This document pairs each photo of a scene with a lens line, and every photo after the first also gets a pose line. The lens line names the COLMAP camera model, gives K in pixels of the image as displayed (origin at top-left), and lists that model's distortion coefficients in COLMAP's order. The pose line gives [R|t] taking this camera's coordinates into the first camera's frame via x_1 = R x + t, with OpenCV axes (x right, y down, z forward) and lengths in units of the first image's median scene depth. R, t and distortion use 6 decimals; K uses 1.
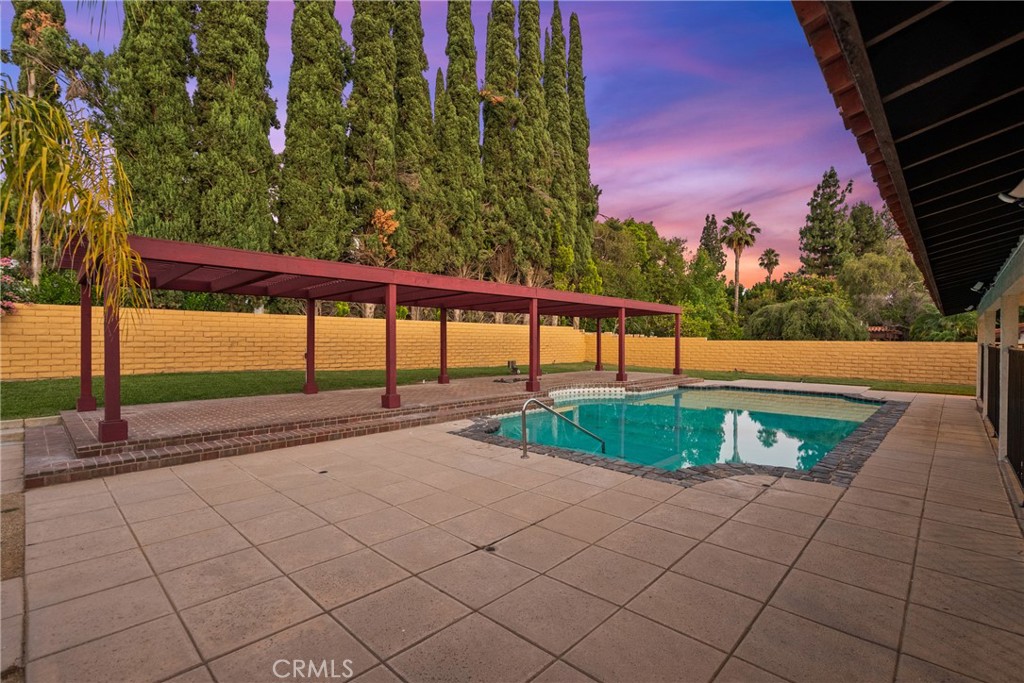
lens RADIAL K [[464.3, 0, 511.1], [0, 464.3, 340.5], [0, 0, 1]] dist [-0.002982, 0.001916]
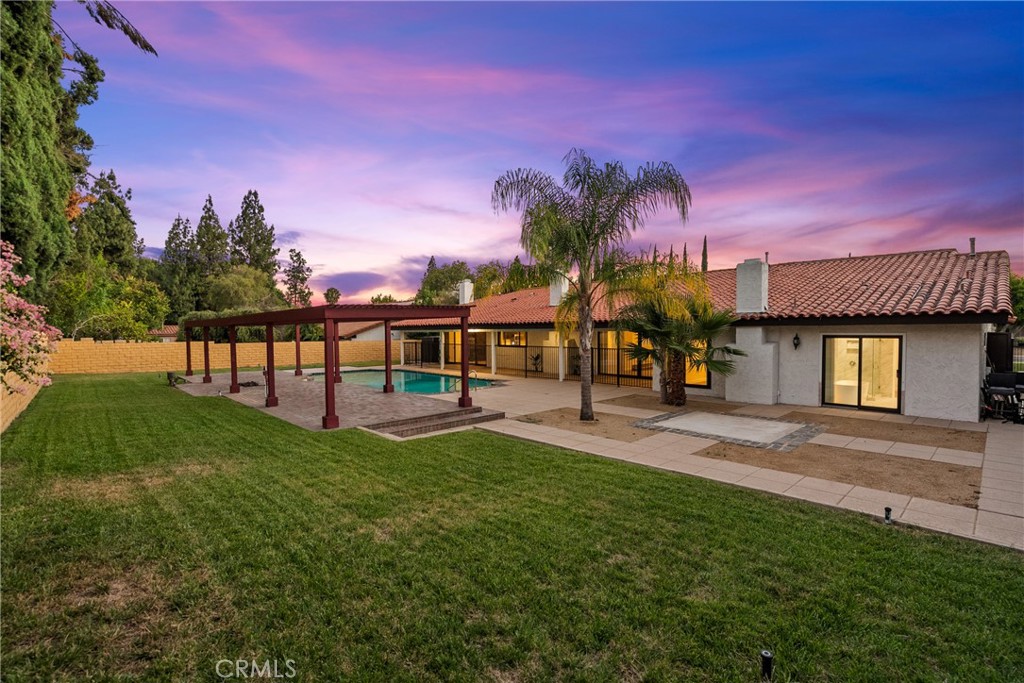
lens RADIAL K [[464.3, 0, 508.2], [0, 464.3, 343.8], [0, 0, 1]] dist [-0.002982, 0.001916]
pose [[0.059442, -0.034077, 0.997650, -0.839791], [0.010738, 0.999381, 0.033496, -0.037610], [-0.998174, 0.008722, 0.059771, 0.188272]]
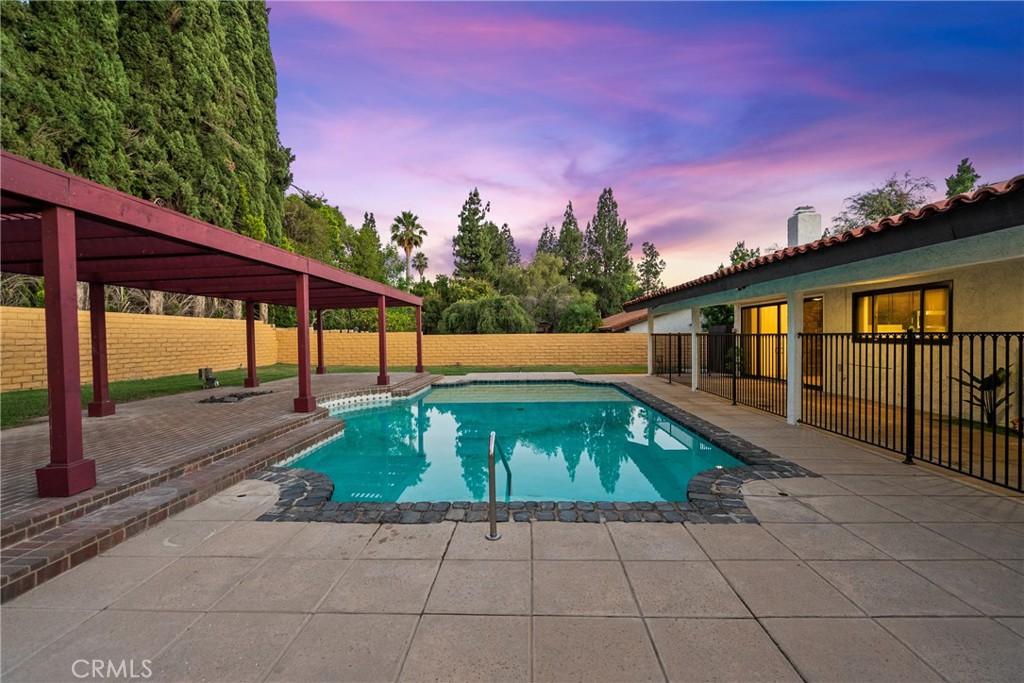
lens RADIAL K [[464.3, 0, 507.5], [0, 464.3, 342.9], [0, 0, 1]] dist [-0.002982, 0.001916]
pose [[0.751096, -0.025120, 0.659715, -0.100235], [0.017190, 0.999681, 0.018494, 0.001289], [-0.659969, -0.002550, 0.751289, 0.172212]]
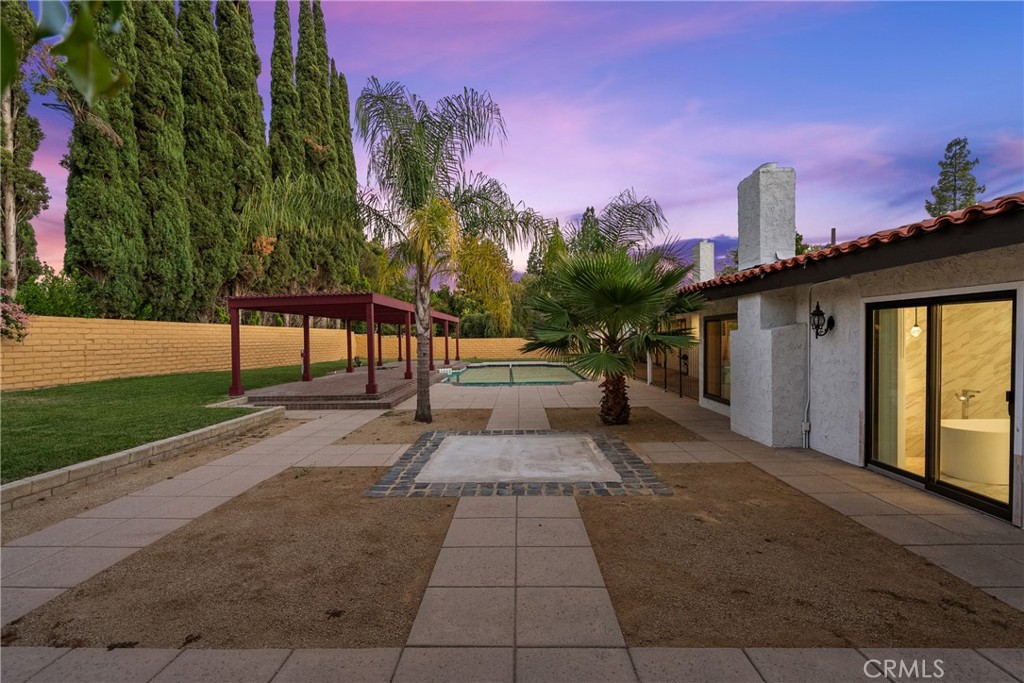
lens RADIAL K [[464.3, 0, 511.0], [0, 464.3, 341.4], [0, 0, 1]] dist [-0.002982, 0.001916]
pose [[0.734645, -0.021951, 0.678097, -0.522380], [0.018509, 0.999753, 0.012310, -0.008007], [-0.678199, 0.003507, 0.734870, -0.270091]]
